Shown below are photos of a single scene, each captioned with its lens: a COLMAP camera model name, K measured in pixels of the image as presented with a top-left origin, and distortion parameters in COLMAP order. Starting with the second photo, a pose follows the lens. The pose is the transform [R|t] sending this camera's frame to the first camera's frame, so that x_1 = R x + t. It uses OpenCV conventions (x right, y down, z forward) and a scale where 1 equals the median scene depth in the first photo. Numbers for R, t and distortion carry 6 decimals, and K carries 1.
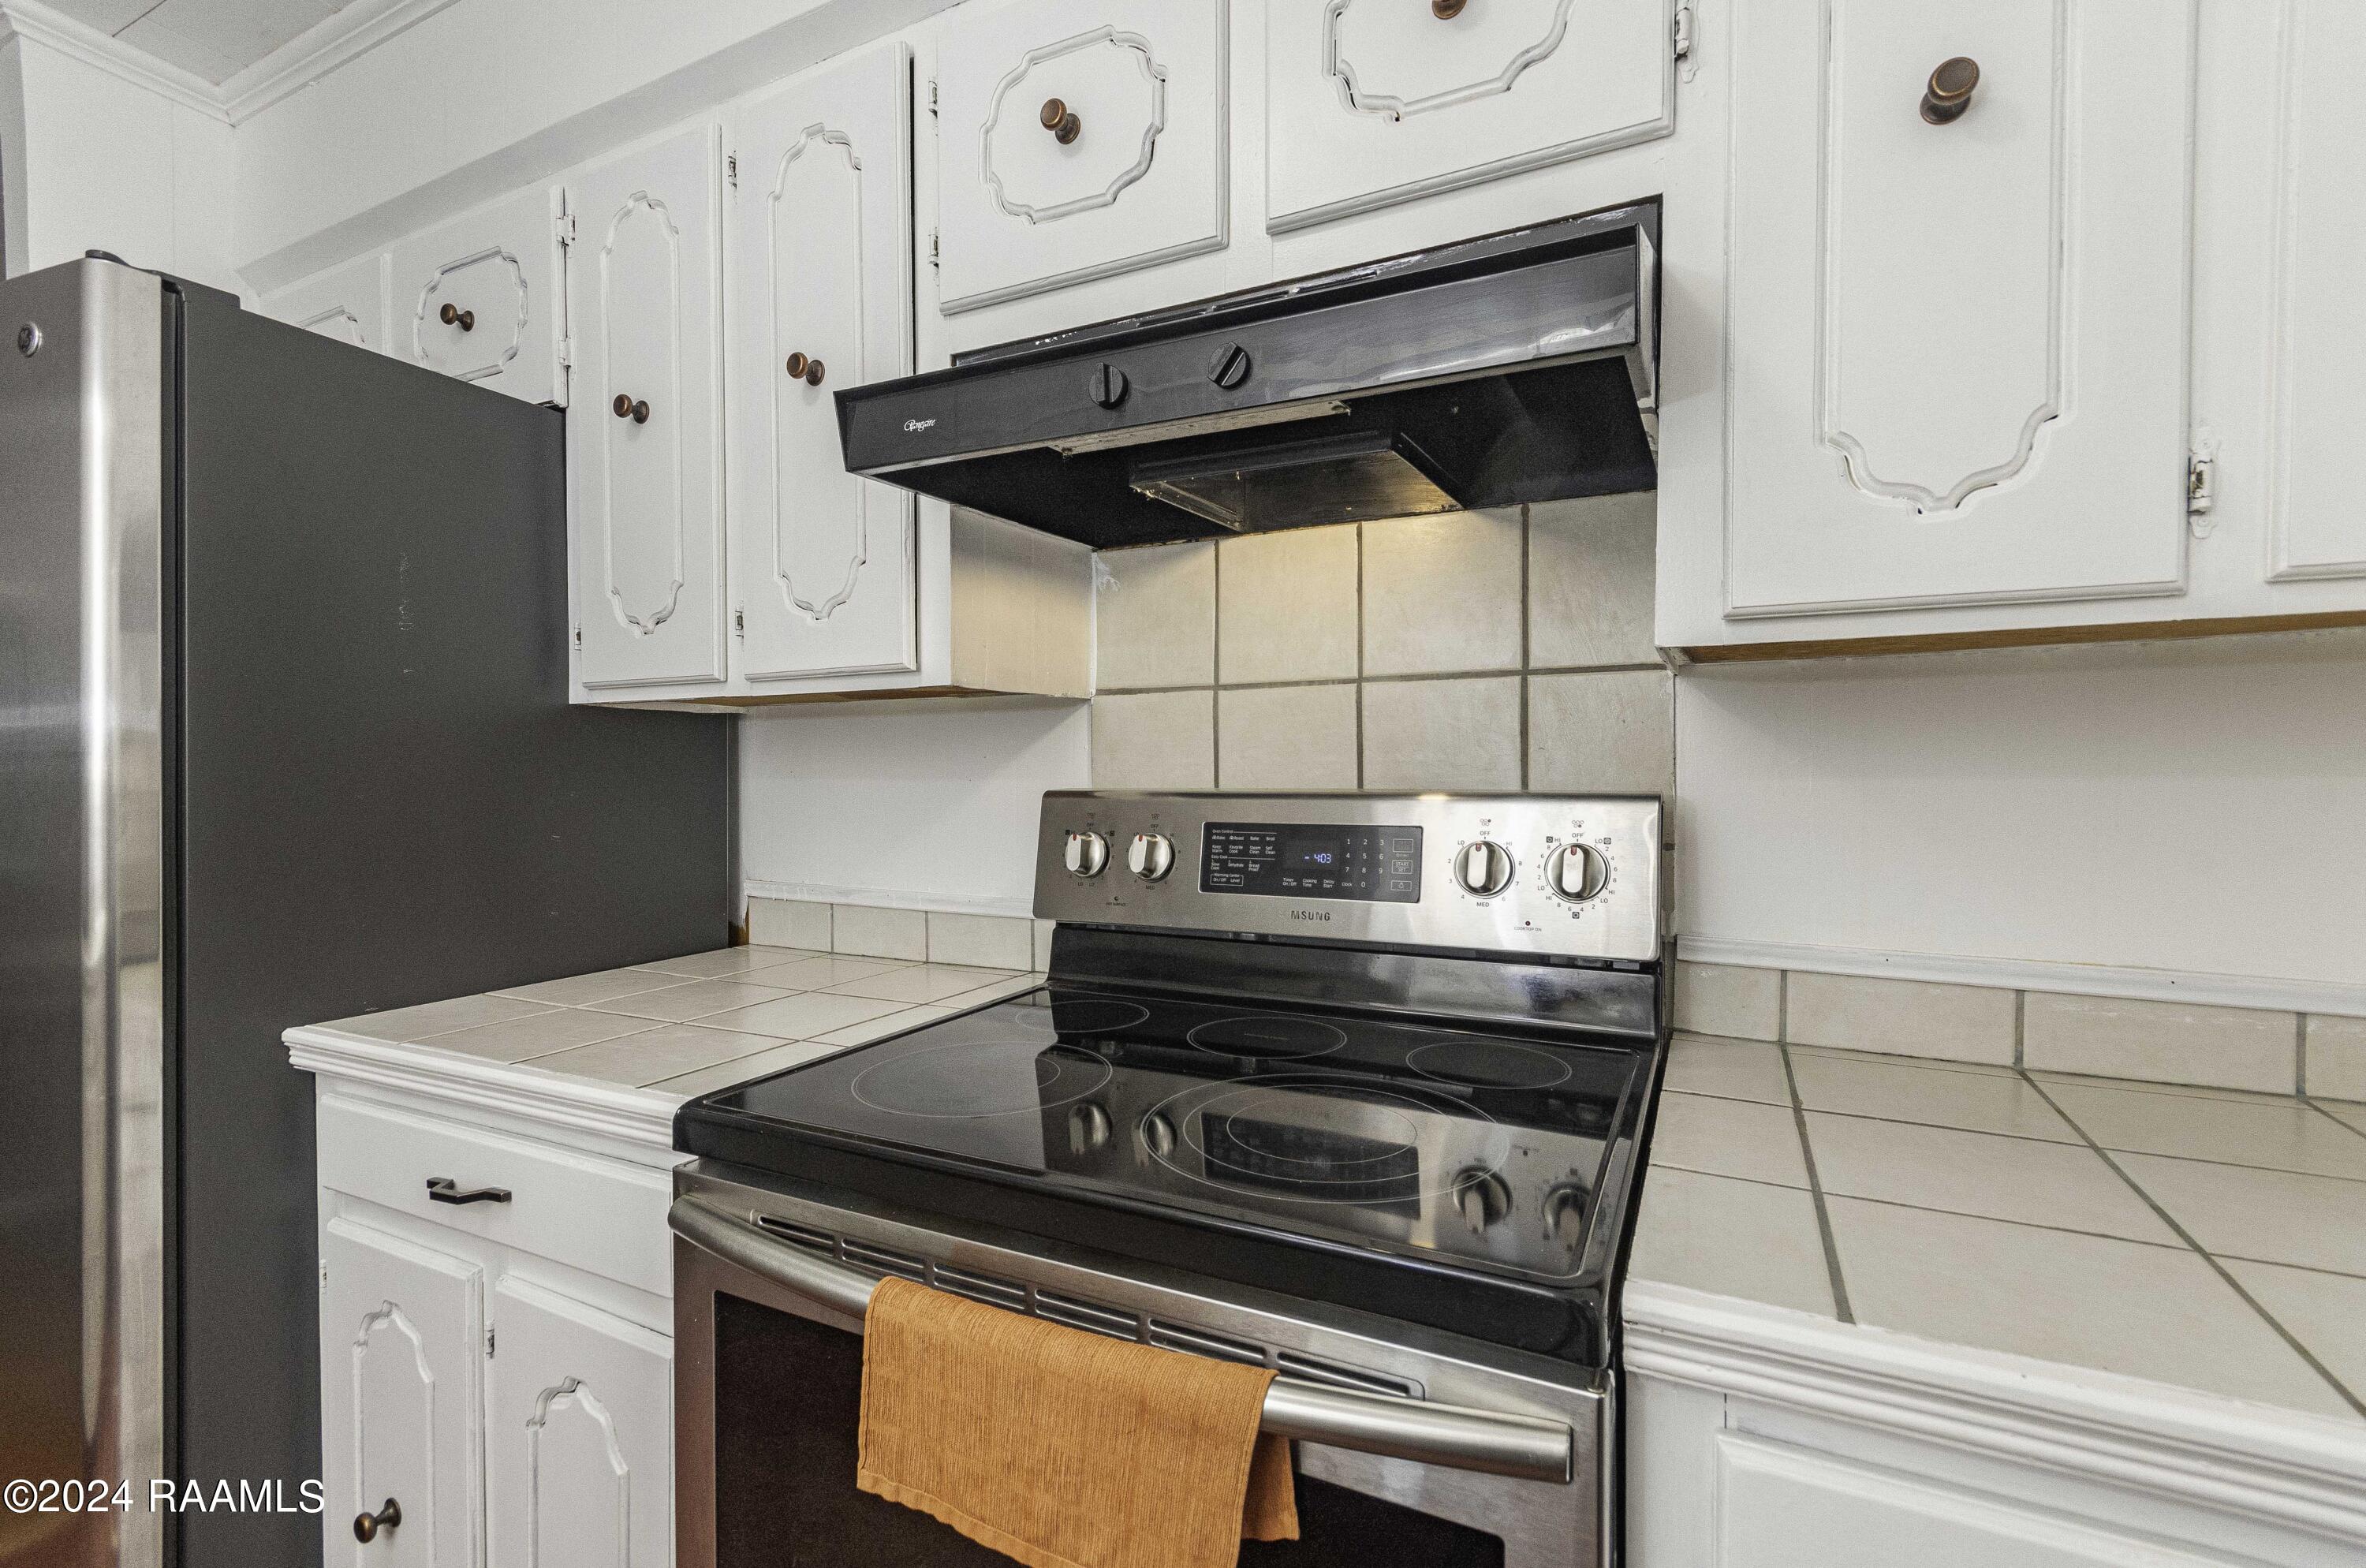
lens RADIAL K [[1061.7, 0, 1203.5], [0, 1061.7, 787.0], [0, 0, 1]] dist [0.003953, 0.000618]
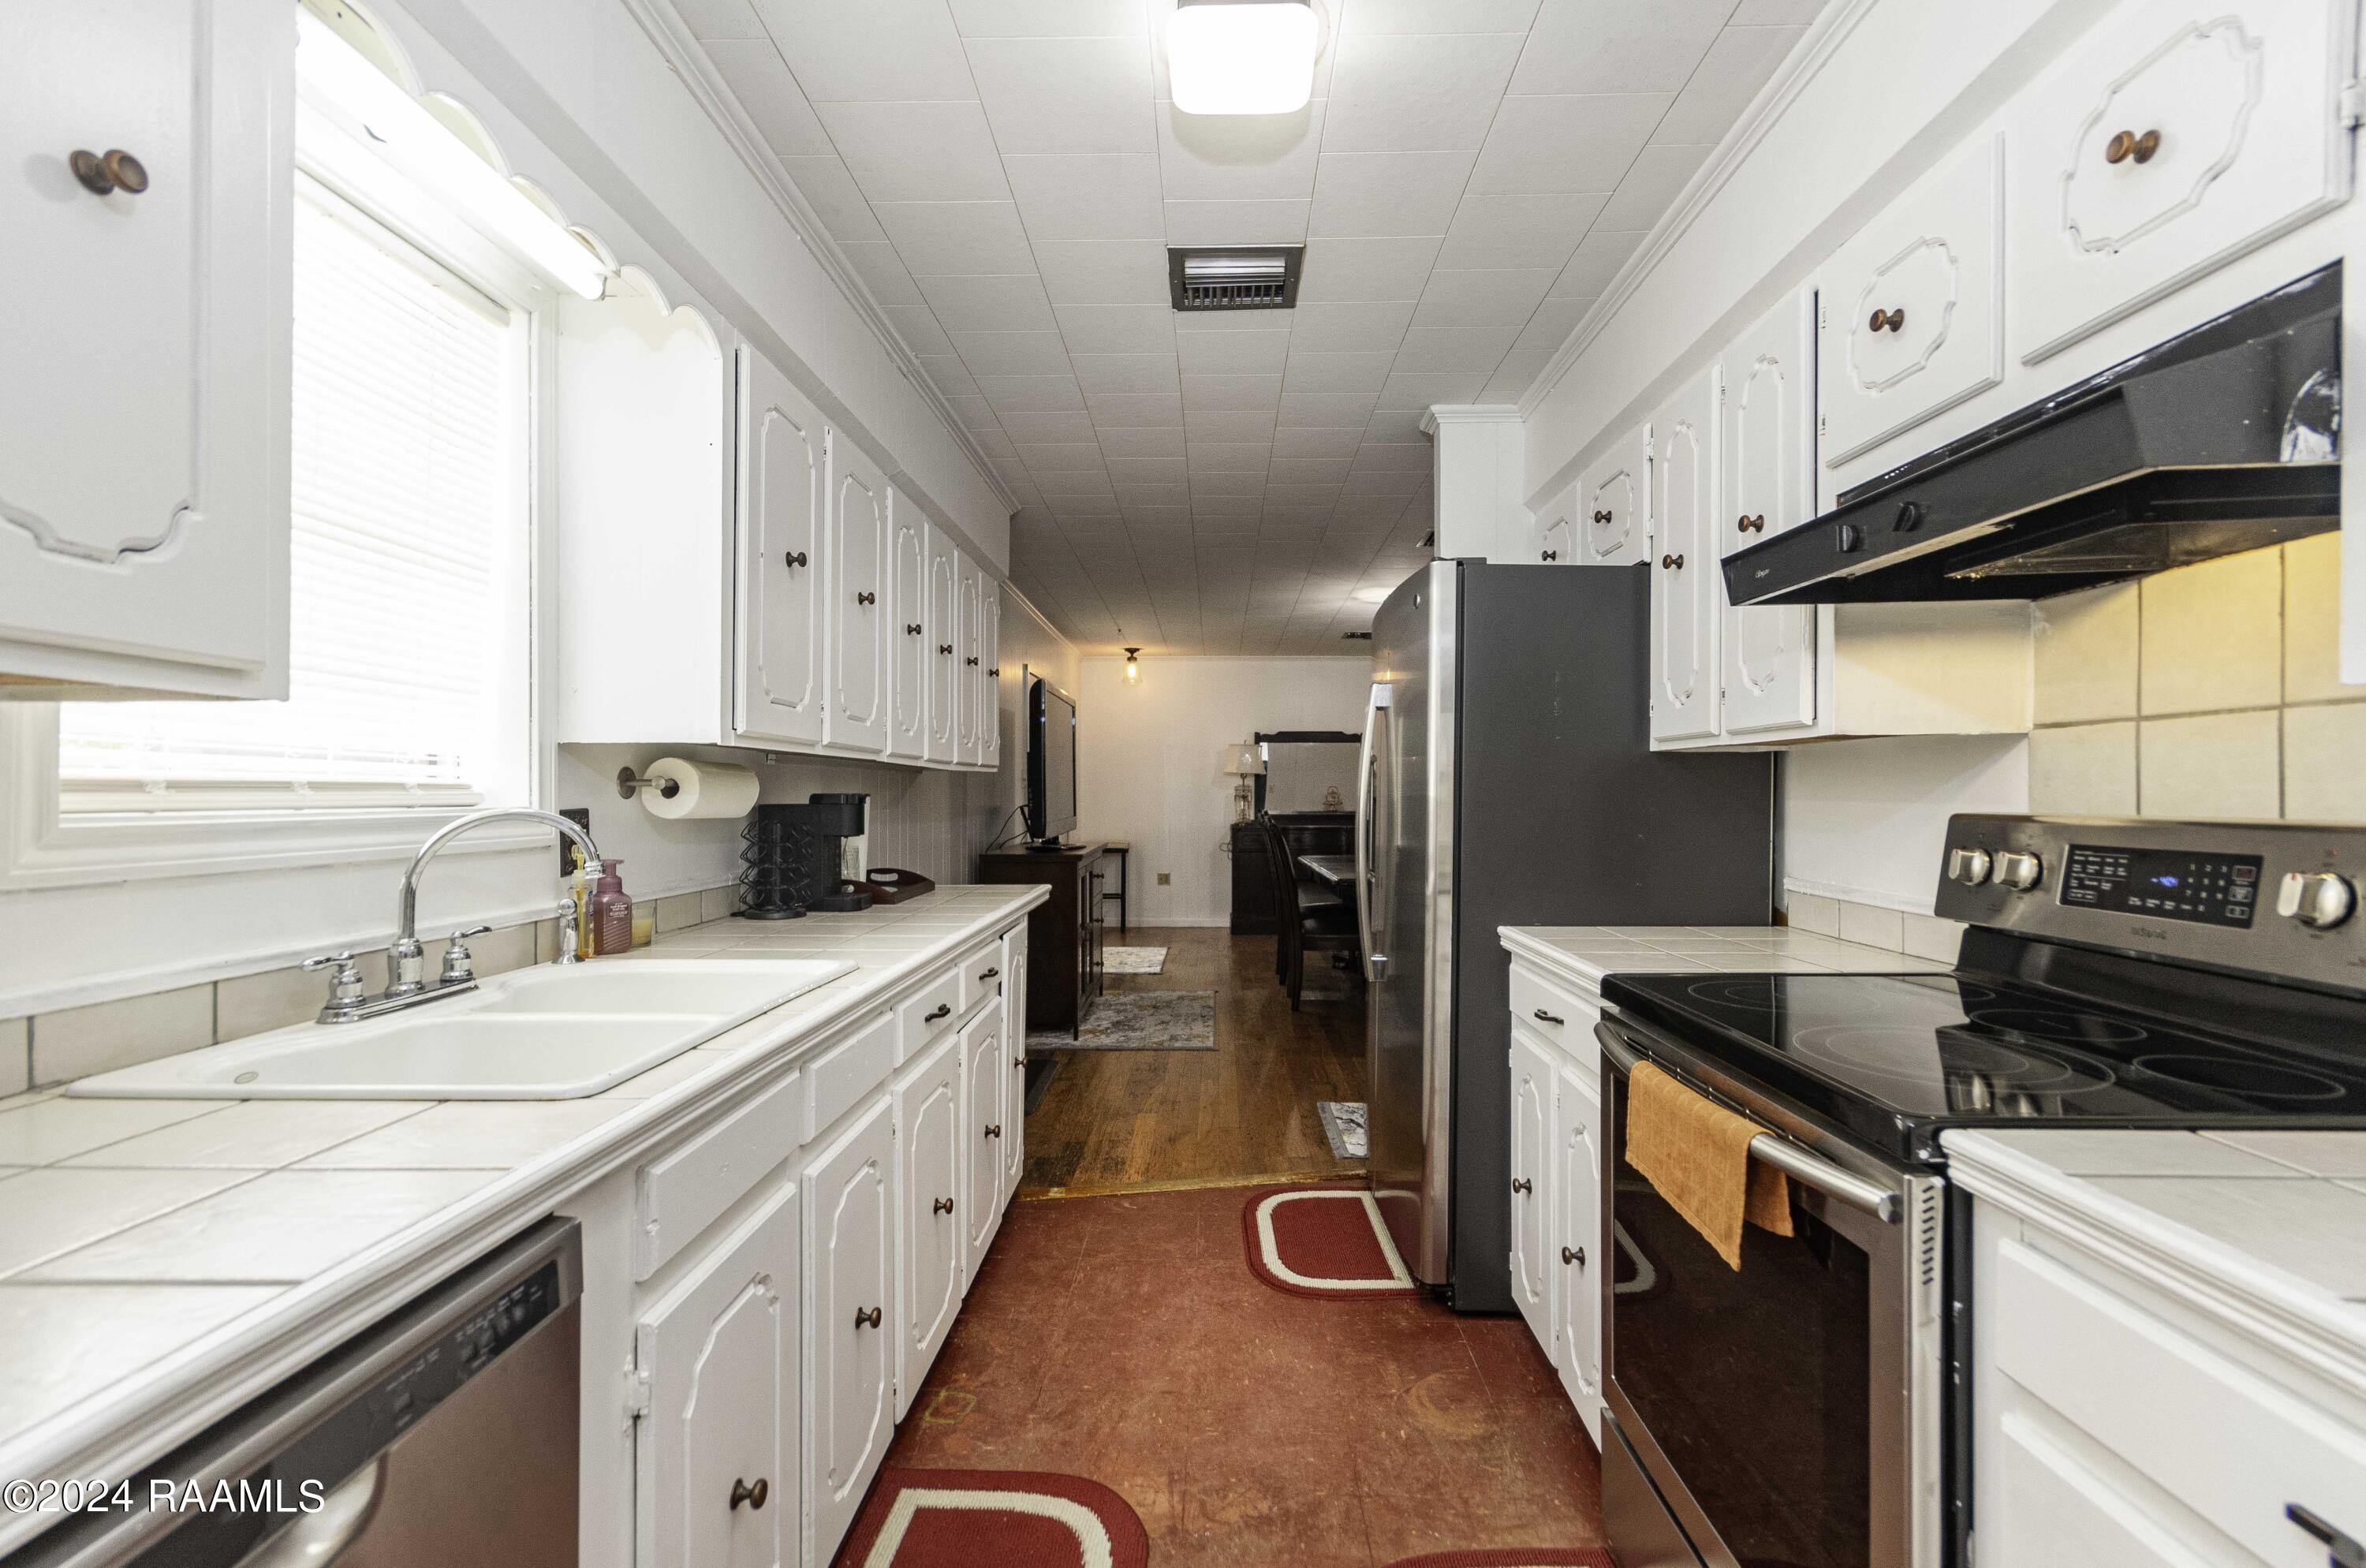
lens RADIAL K [[1061.4, 0, 1177.0], [0, 1061.4, 788.2], [0, 0, 1]] dist [-0.000280, 0.000195]
pose [[0.417861, 0.000902, -0.908511, 0.614109], [-0.015500, 0.999861, -0.006136, -0.004211], [0.908379, 0.016646, 0.417816, -0.326359]]
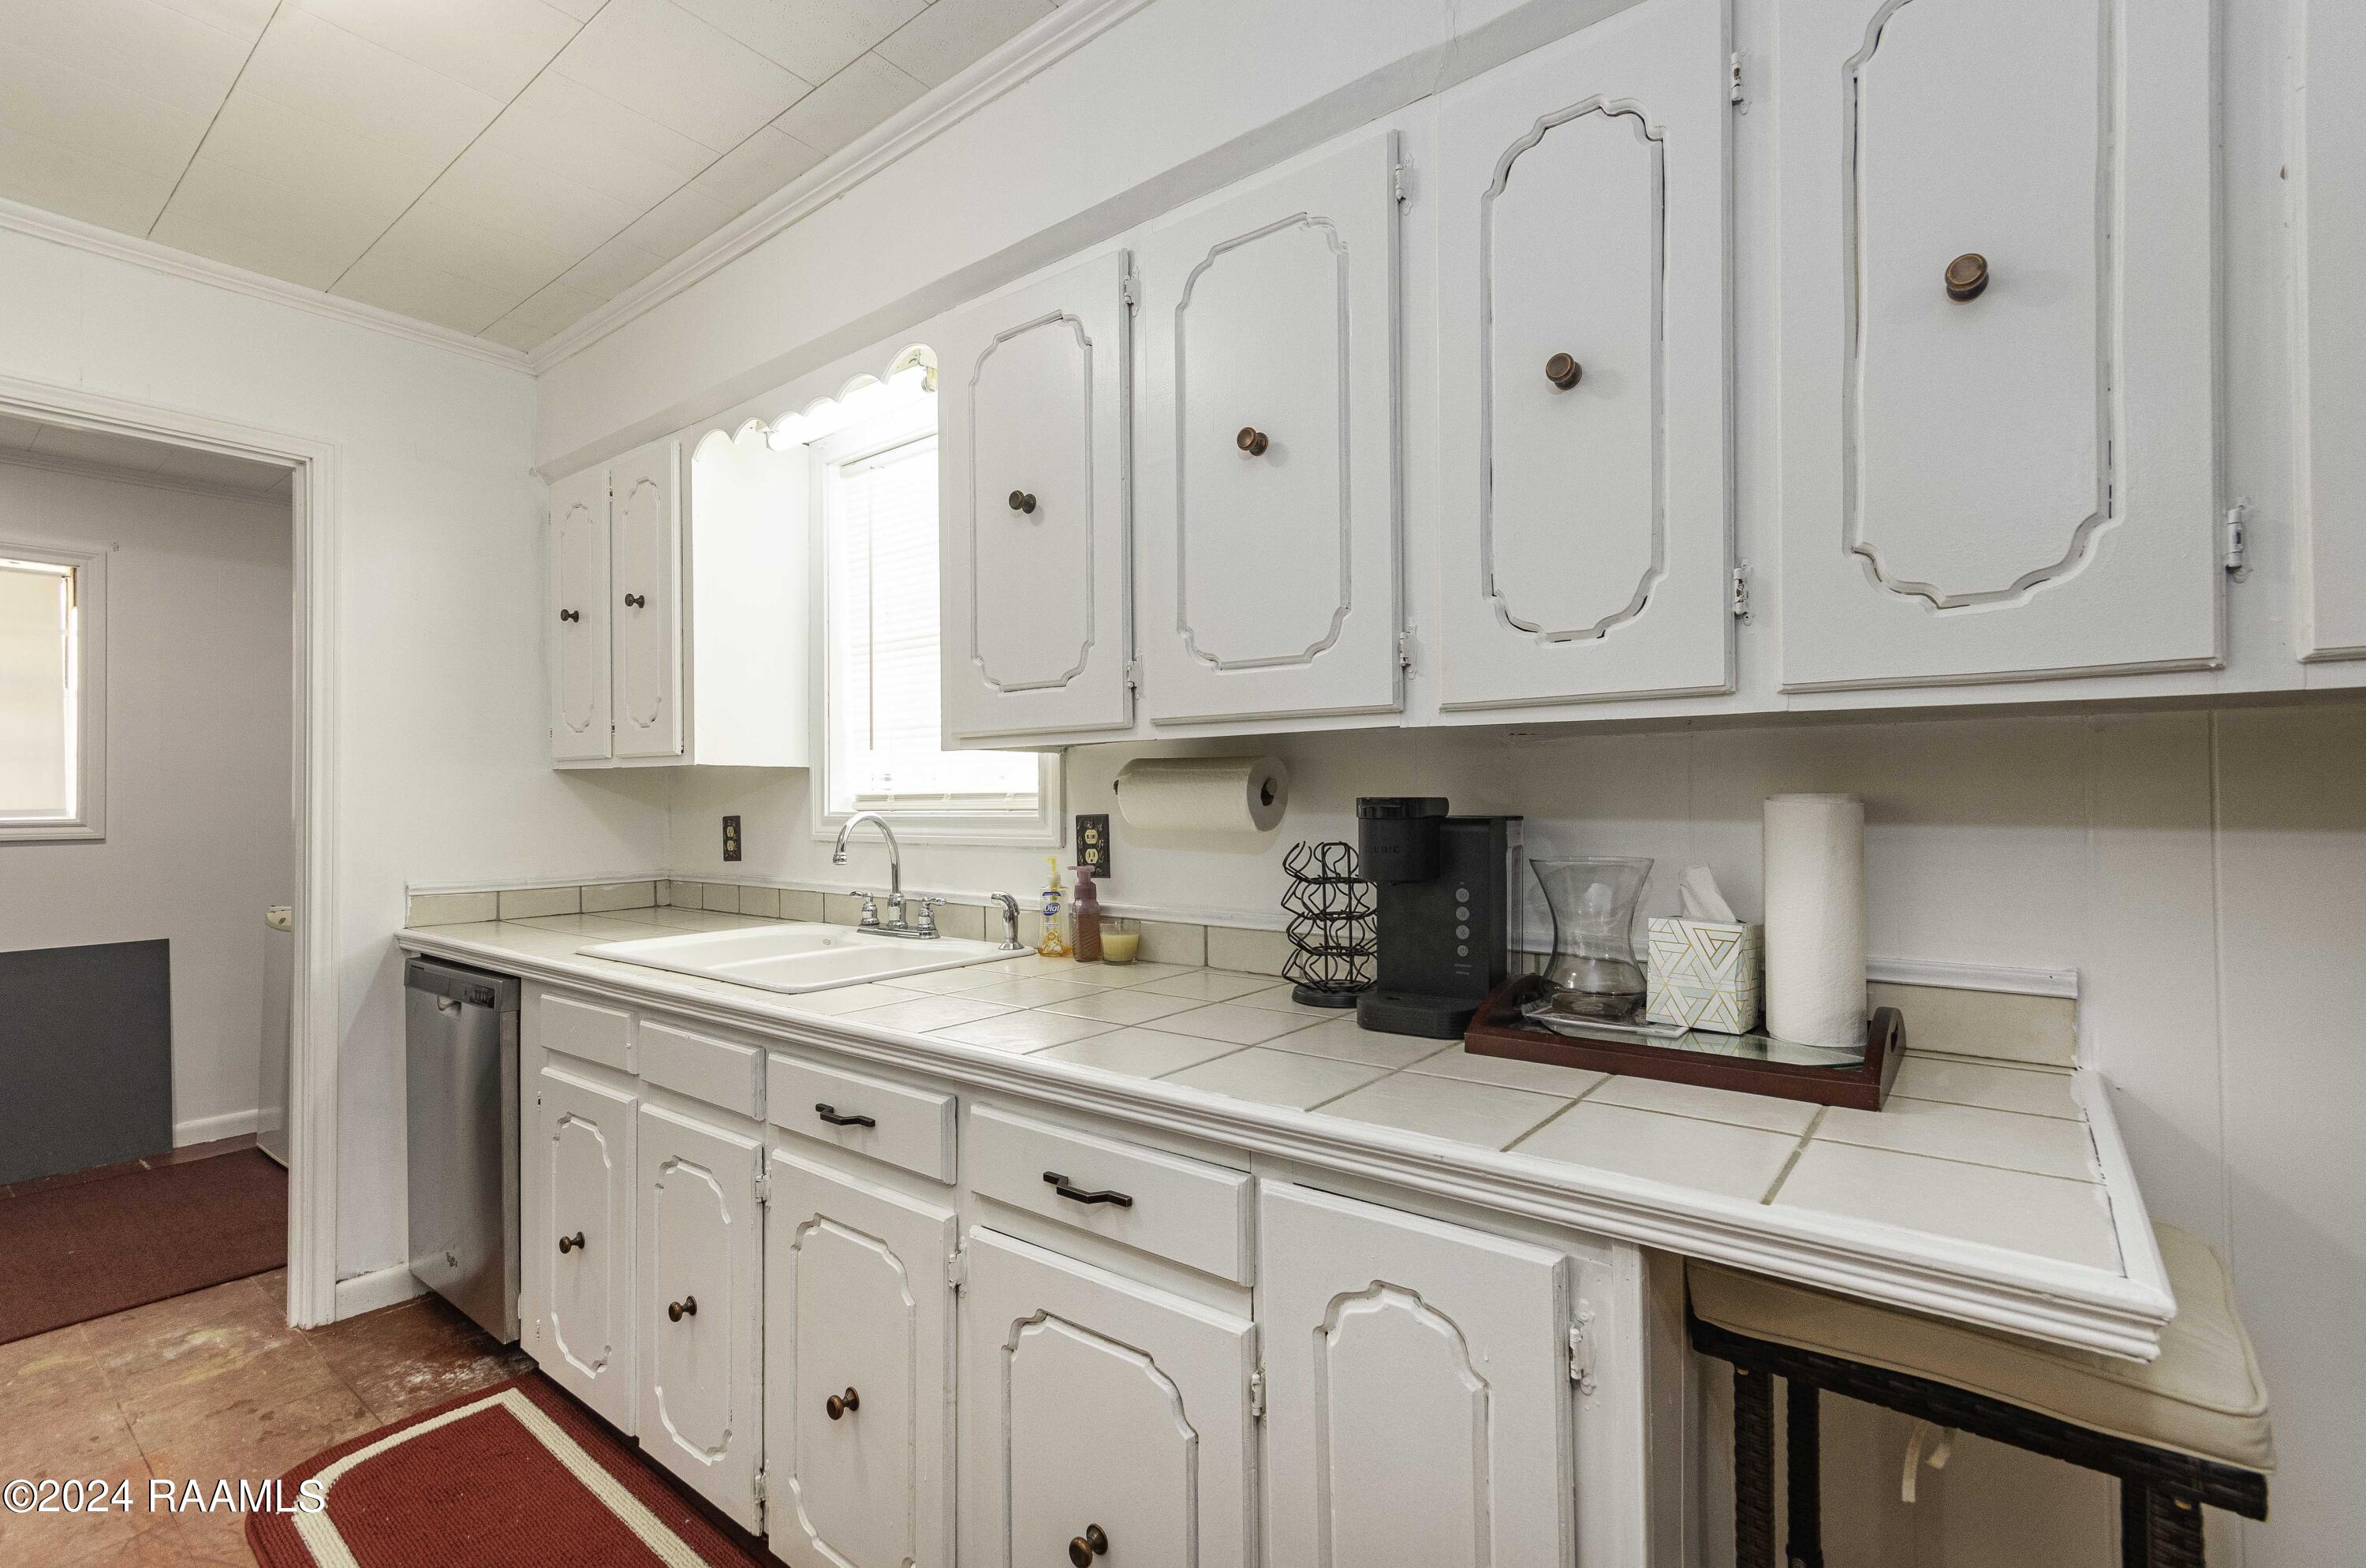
lens RADIAL K [[1061.7, 0, 1203.5], [0, 1061.7, 787.0], [0, 0, 1]] dist [0.003953, 0.000618]
pose [[-0.981810, 0.016236, 0.189171, -1.591291], [0.016795, 0.999858, 0.001353, -0.011278], [-0.189122, 0.004505, -0.981943, 1.056214]]
